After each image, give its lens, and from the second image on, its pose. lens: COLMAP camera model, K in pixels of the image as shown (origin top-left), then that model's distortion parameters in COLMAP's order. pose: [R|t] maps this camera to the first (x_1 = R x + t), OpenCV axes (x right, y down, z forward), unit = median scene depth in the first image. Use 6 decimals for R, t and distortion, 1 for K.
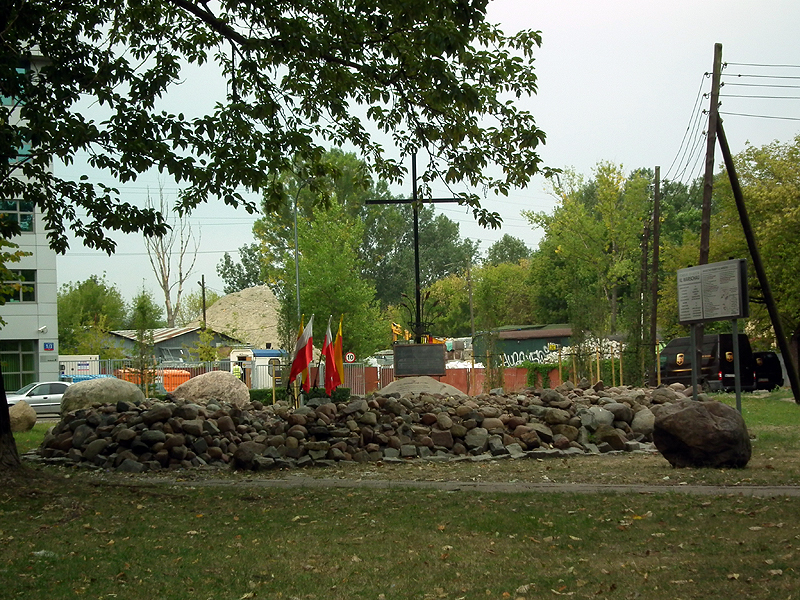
lens RADIAL K [[1484.0, 0, 399.9], [0, 1484.0, 300.3], [0, 0, 1]] dist [0.082941, 0.000000]
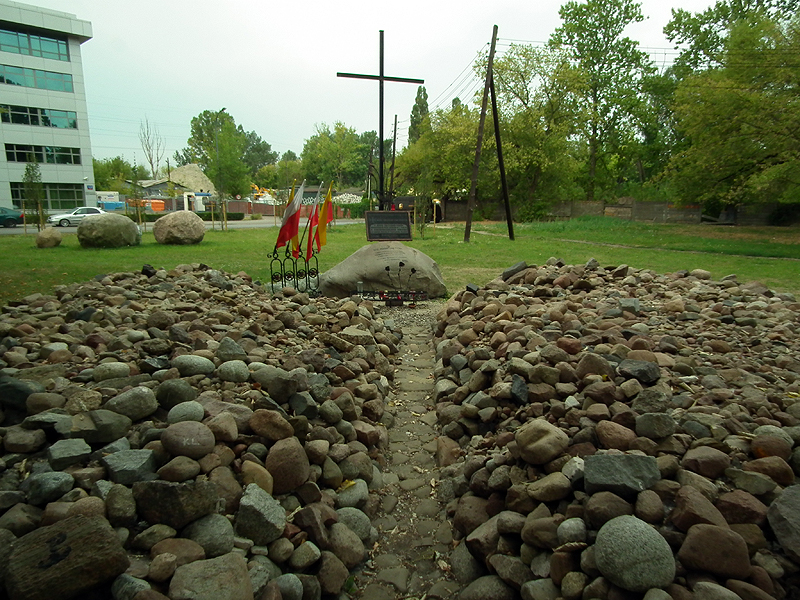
lens RADIAL K [[542.3, 0, 401.6], [0, 542.3, 302.3], [0, 0, 1]] dist [-0.006546, 0.001999]
pose [[0.963849, -0.013343, 0.266115, -0.021595], [-0.047036, 0.974540, 0.219225, 0.001585], [-0.262265, -0.223817, 0.938682, 0.147920]]
